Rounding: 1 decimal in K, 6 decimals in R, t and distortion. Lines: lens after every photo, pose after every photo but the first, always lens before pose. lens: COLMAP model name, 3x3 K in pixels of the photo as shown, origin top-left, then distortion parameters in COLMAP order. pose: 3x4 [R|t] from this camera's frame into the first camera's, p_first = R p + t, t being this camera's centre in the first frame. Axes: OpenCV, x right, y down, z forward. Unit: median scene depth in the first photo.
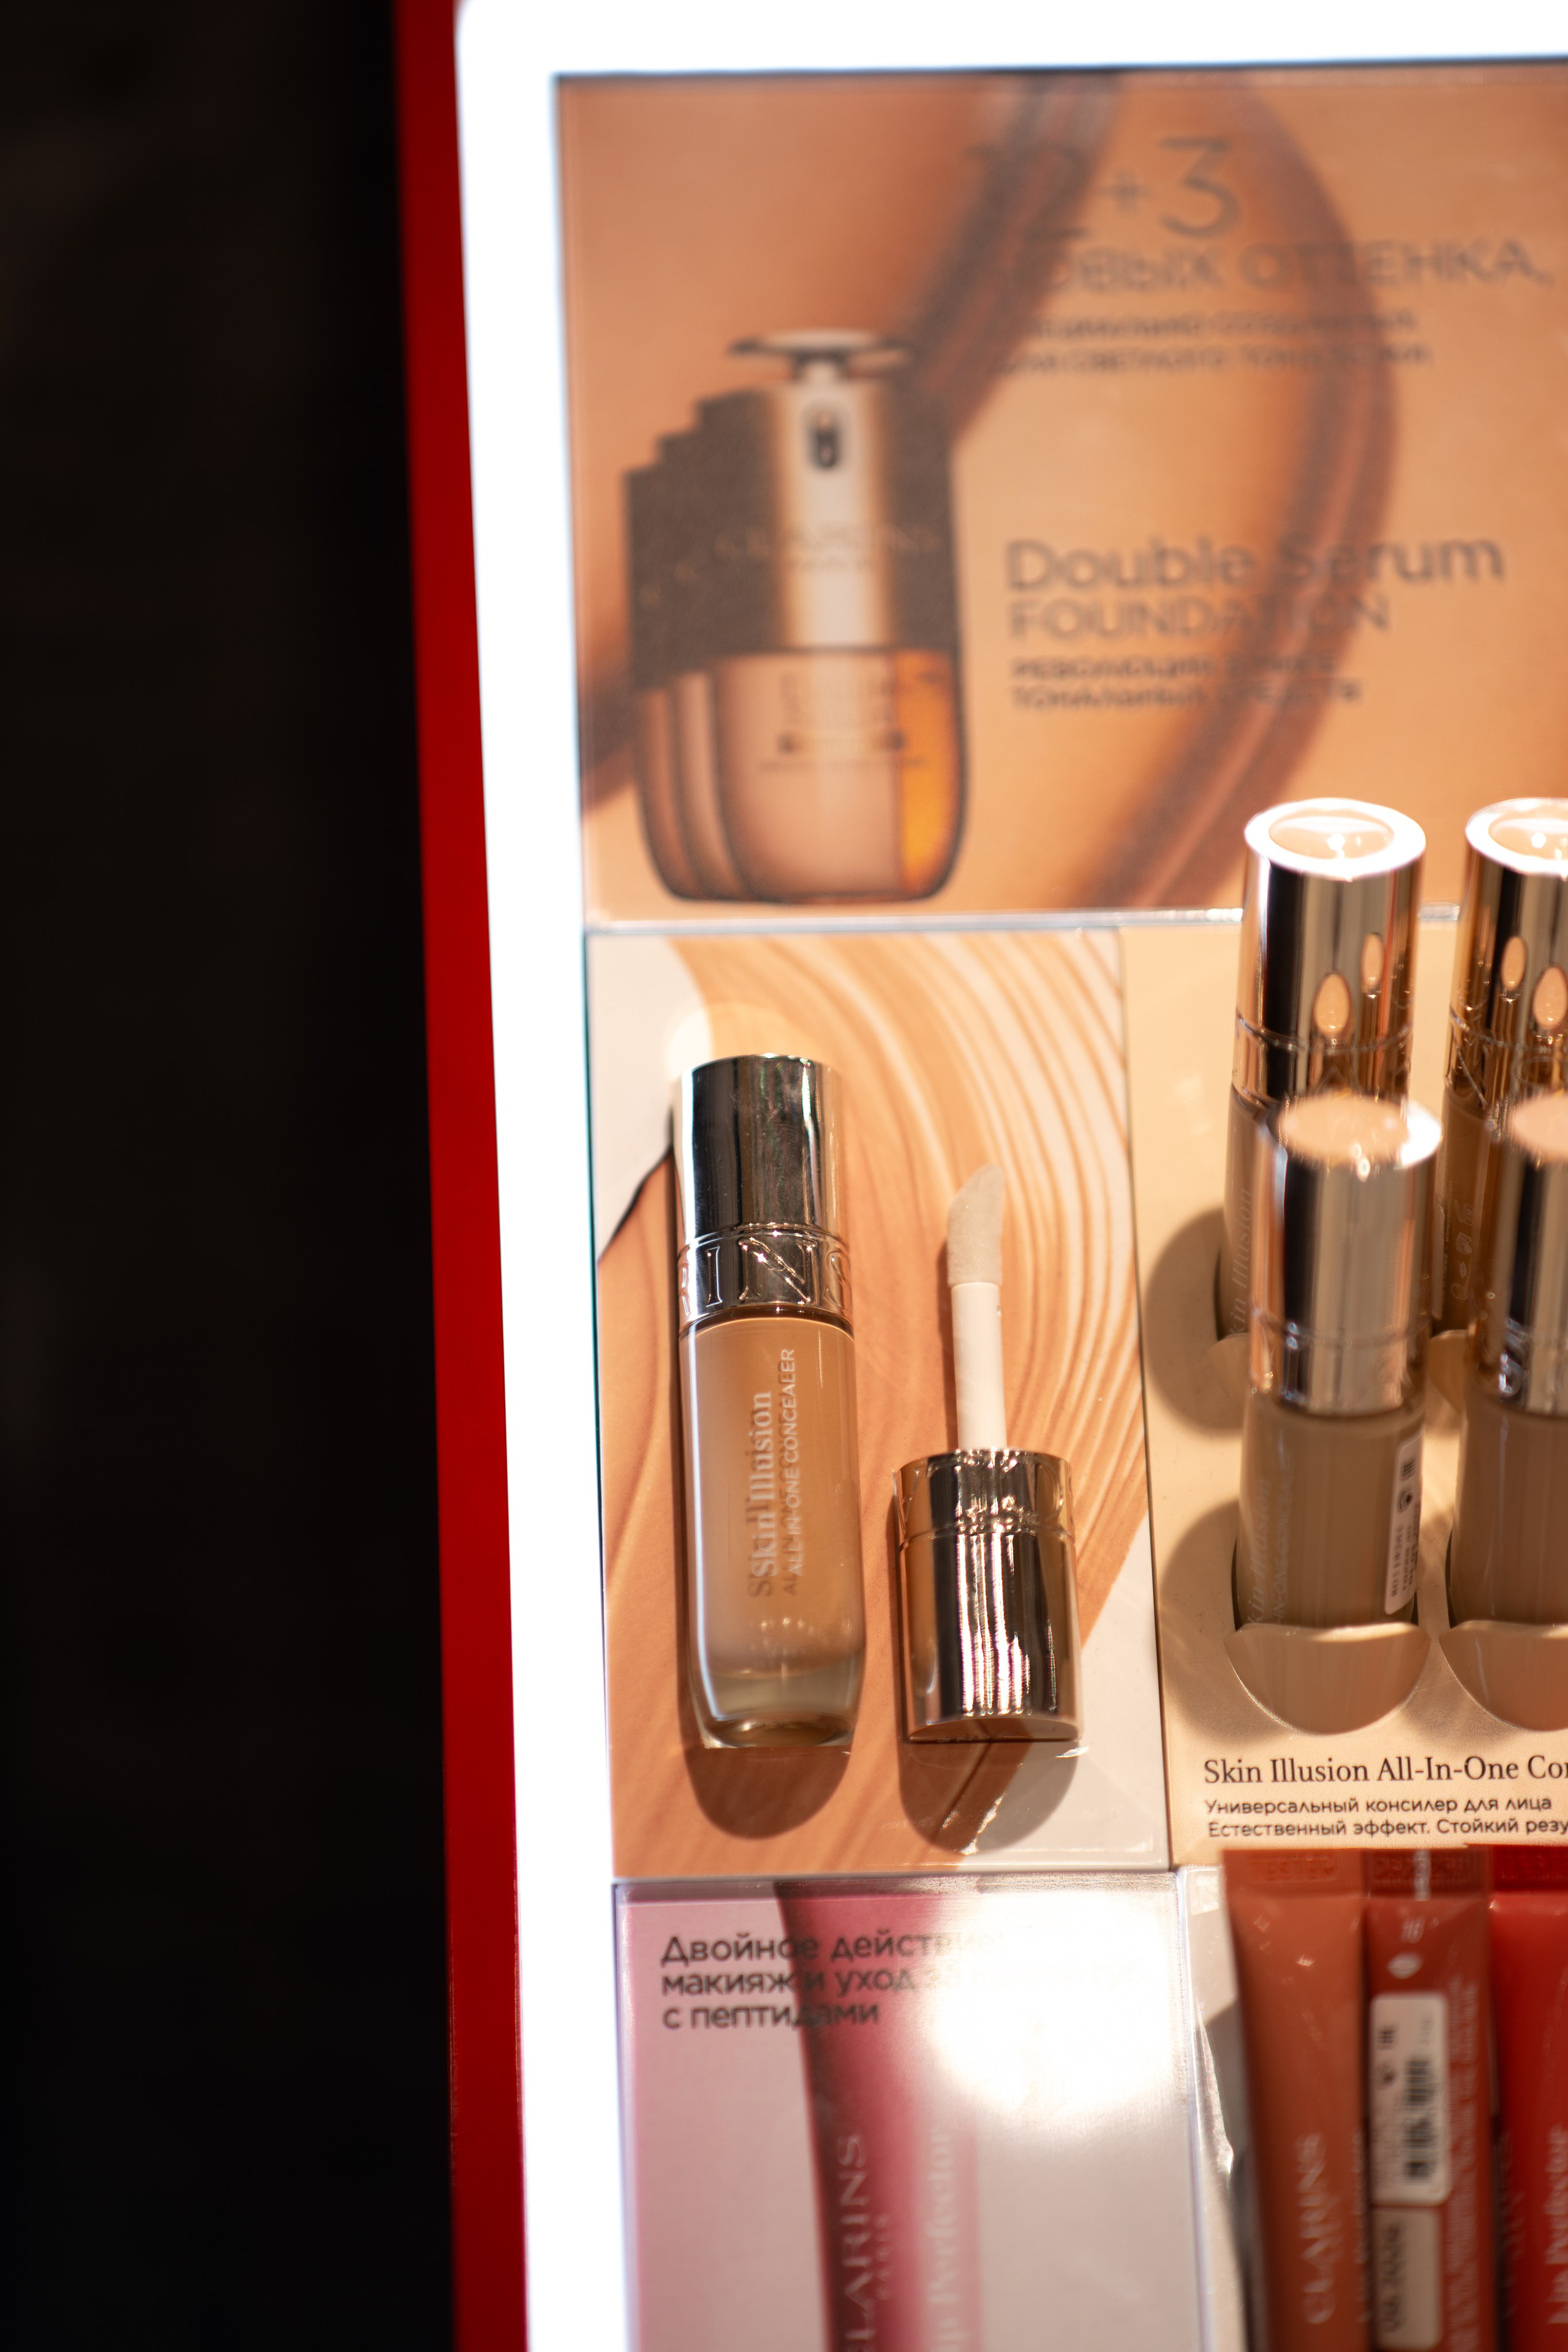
lens RADIAL K [[6306.5, 0, 787.9], [0, 6306.5, 1174.5], [0, 0, 1]] dist [0.366236, -1.385417]
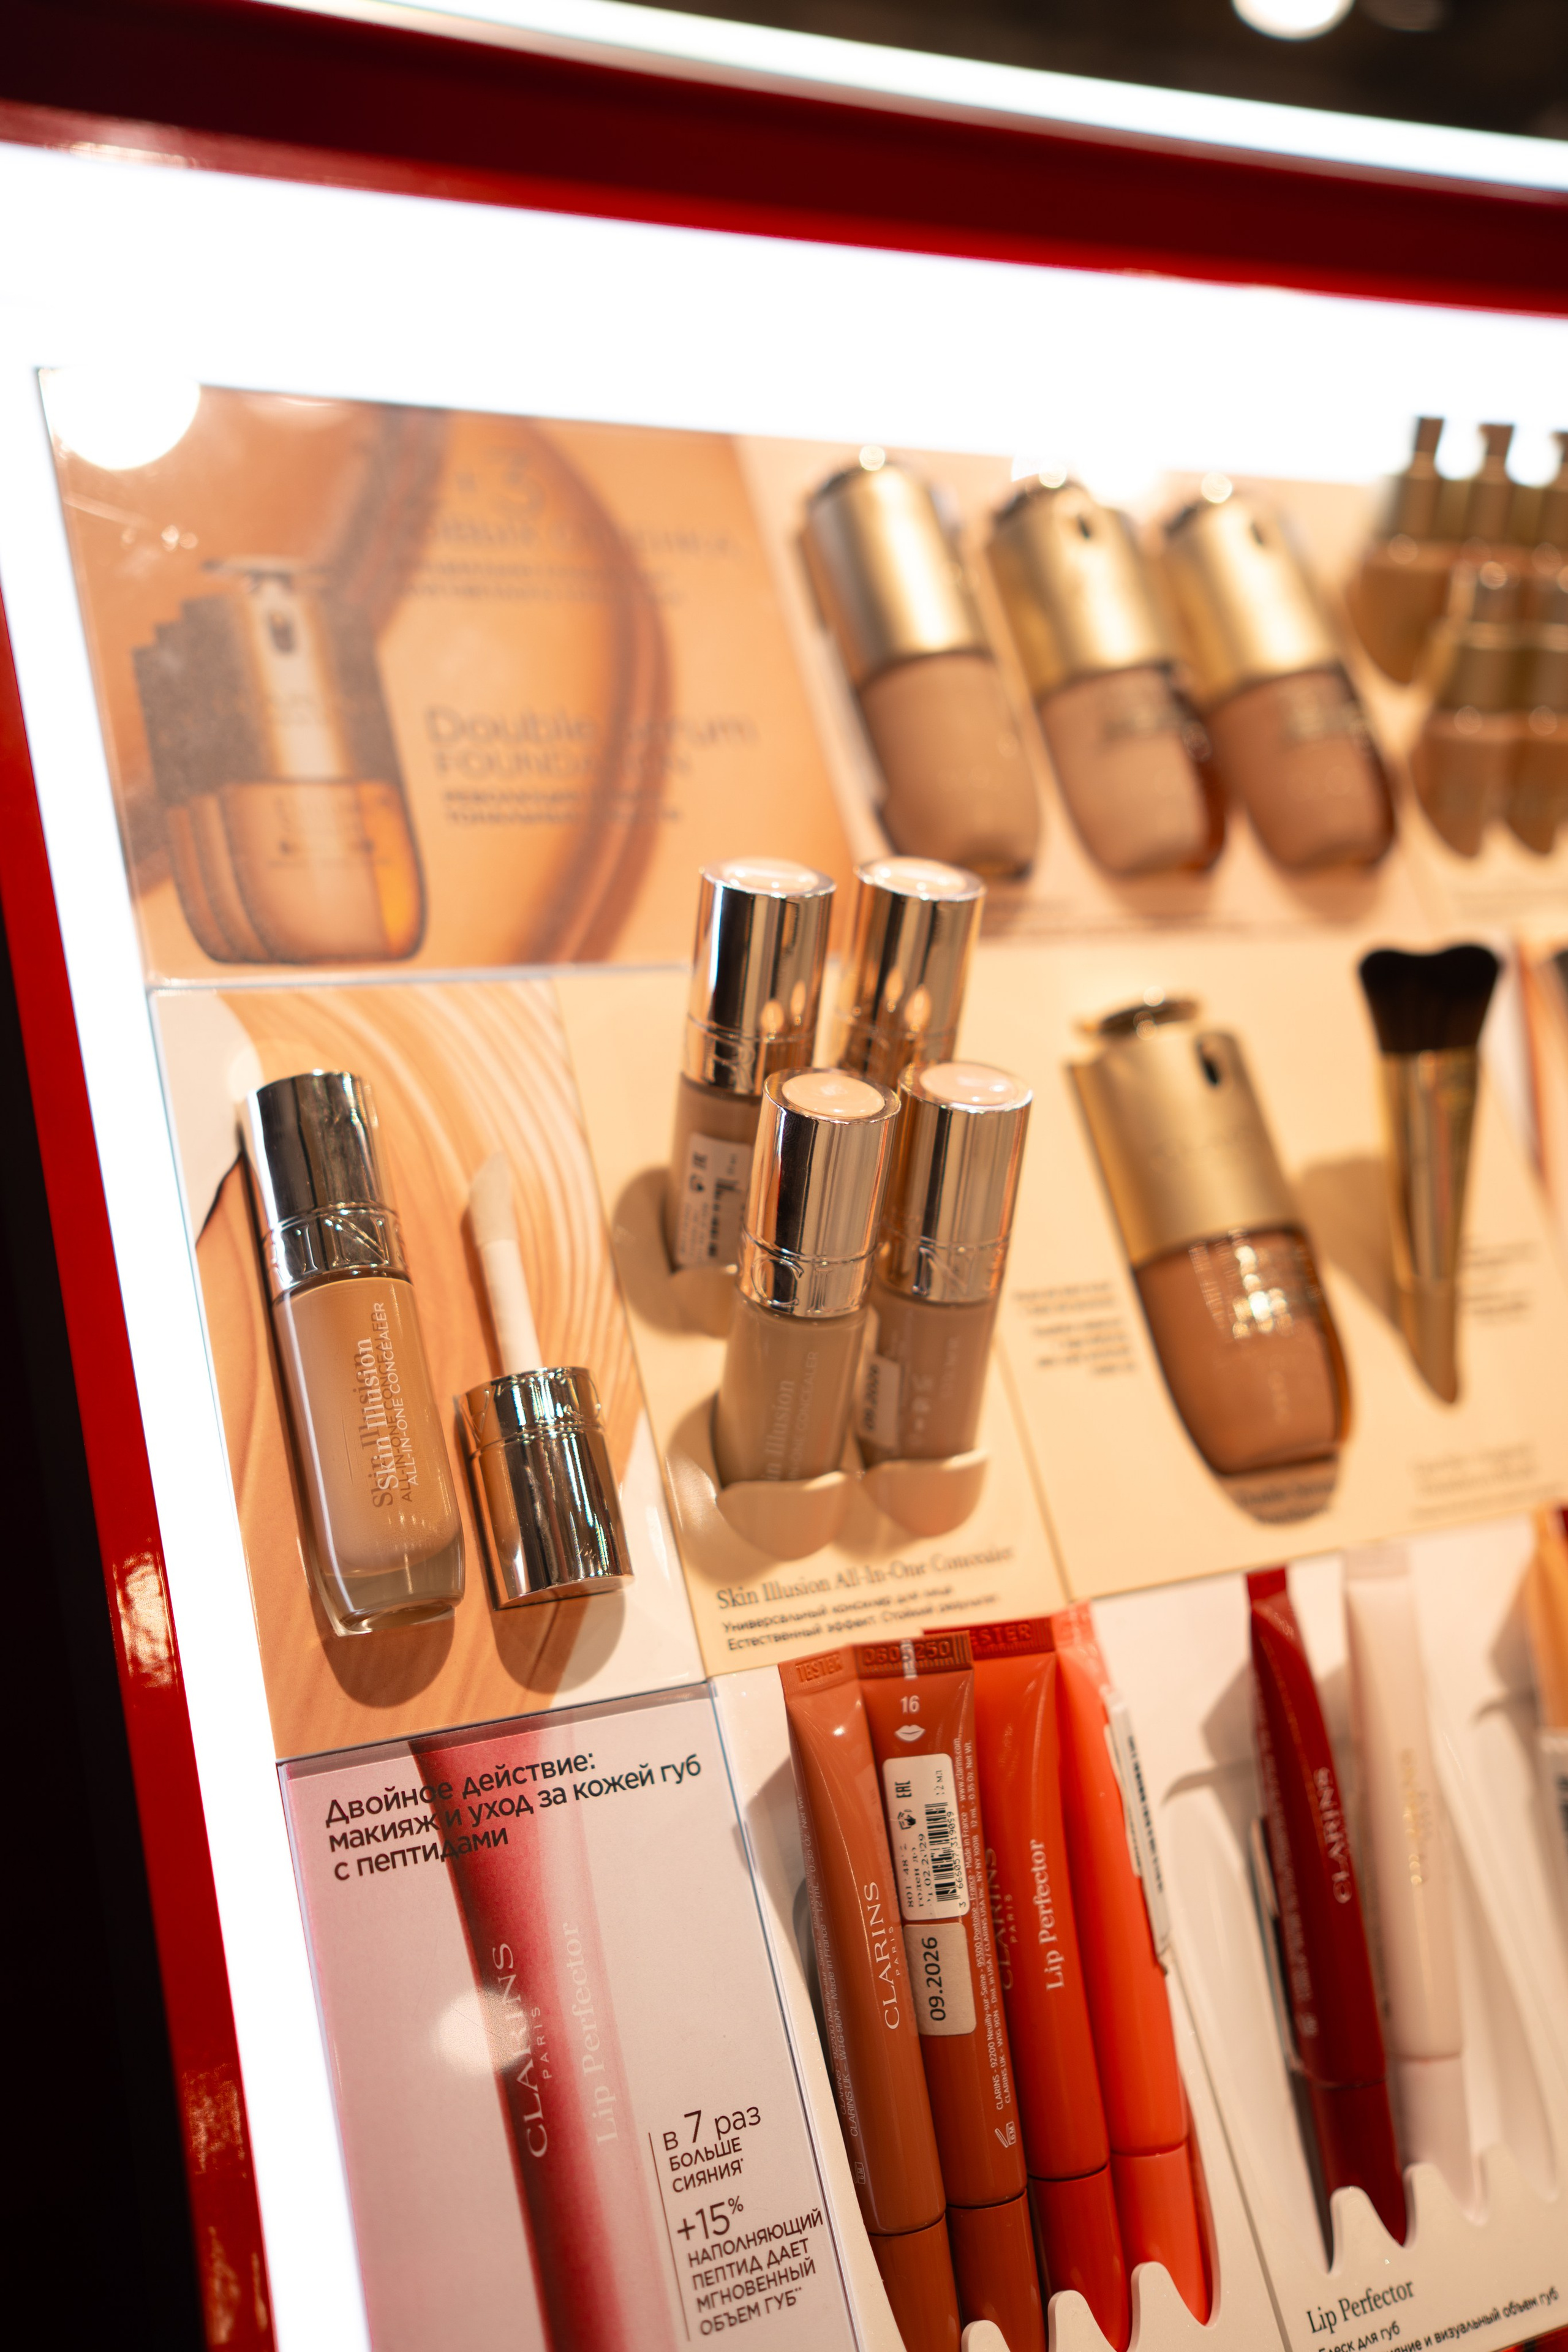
lens RADIAL K [[2306.3, 0, 783.1], [0, 2306.3, 1165.9], [0, 0, 1]] dist [-0.014285, 0.222989]
pose [[0.913815, -0.054441, 0.402465, -0.107491], [0.072443, 0.996932, -0.029631, 0.020214], [-0.399617, 0.056233, 0.914956, 0.556371]]
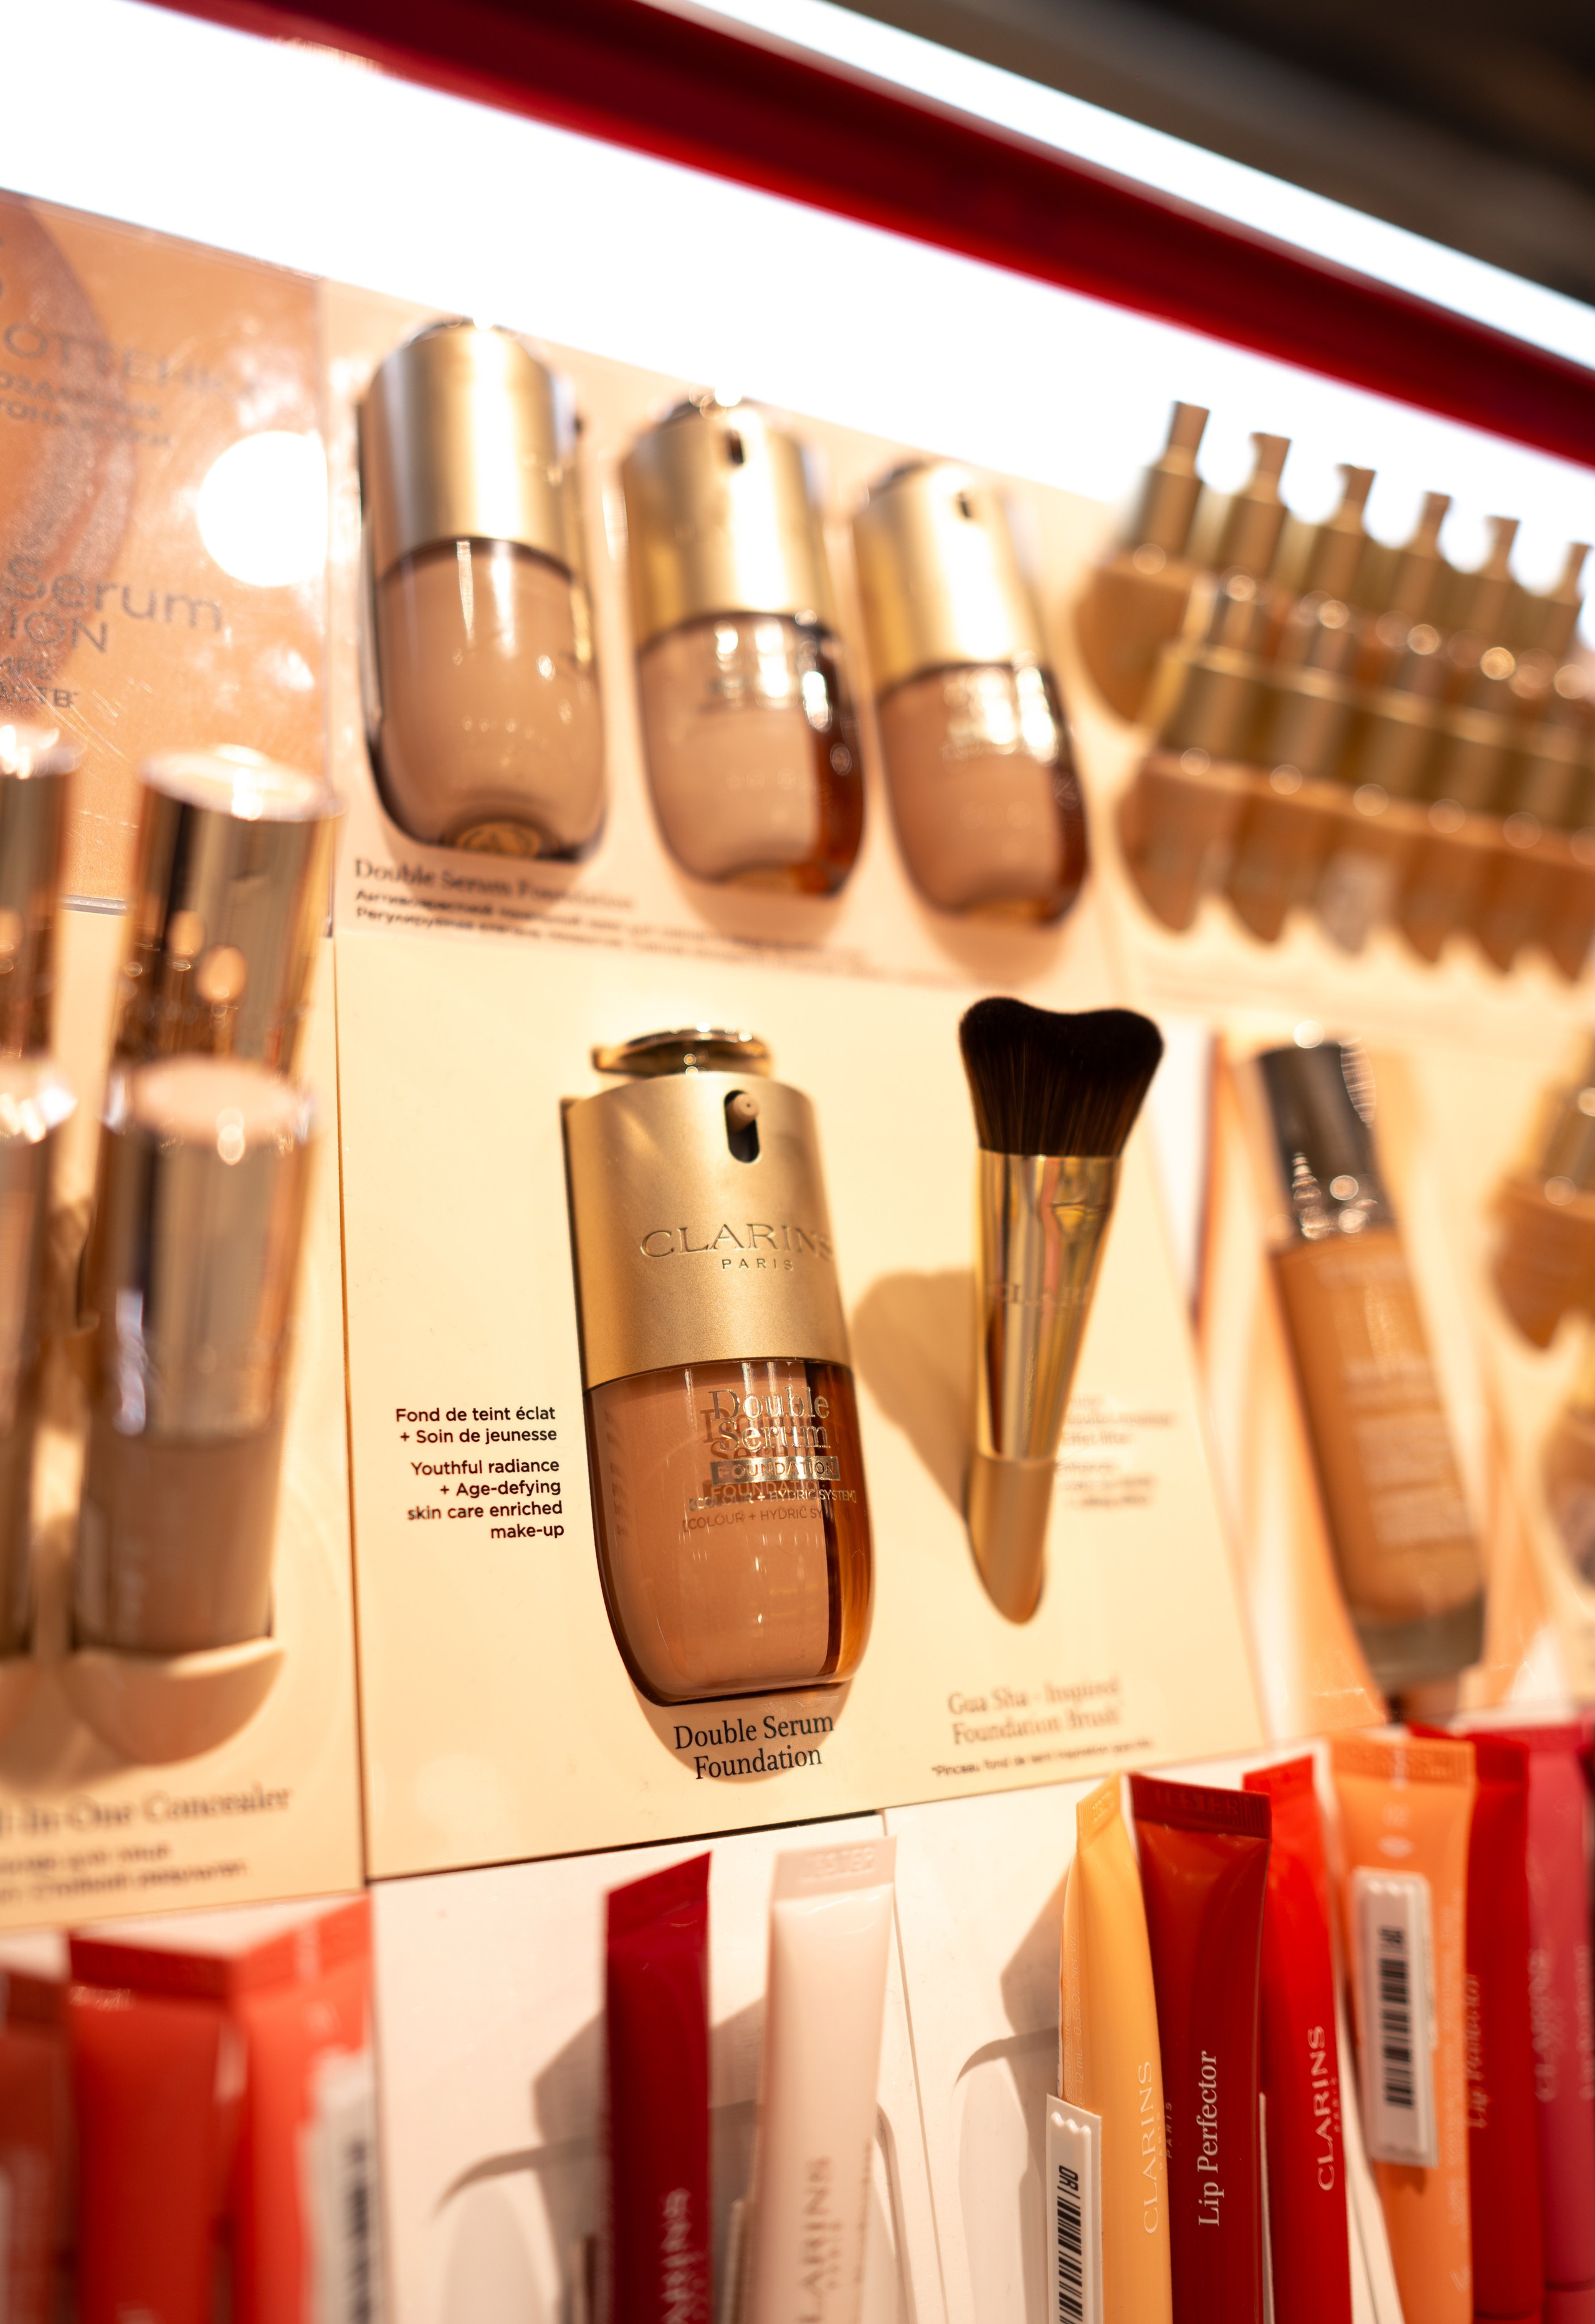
lens RADIAL K [[1720.2, 0, 799.8], [0, 1720.2, 1167.8], [0, 0, 1]] dist [-0.050636, 0.001507]
pose [[0.911801, 0.069675, 0.404678, 0.097547], [-0.057956, 0.997470, -0.041156, 0.005939], [-0.406522, 0.014072, 0.913532, 0.739817]]
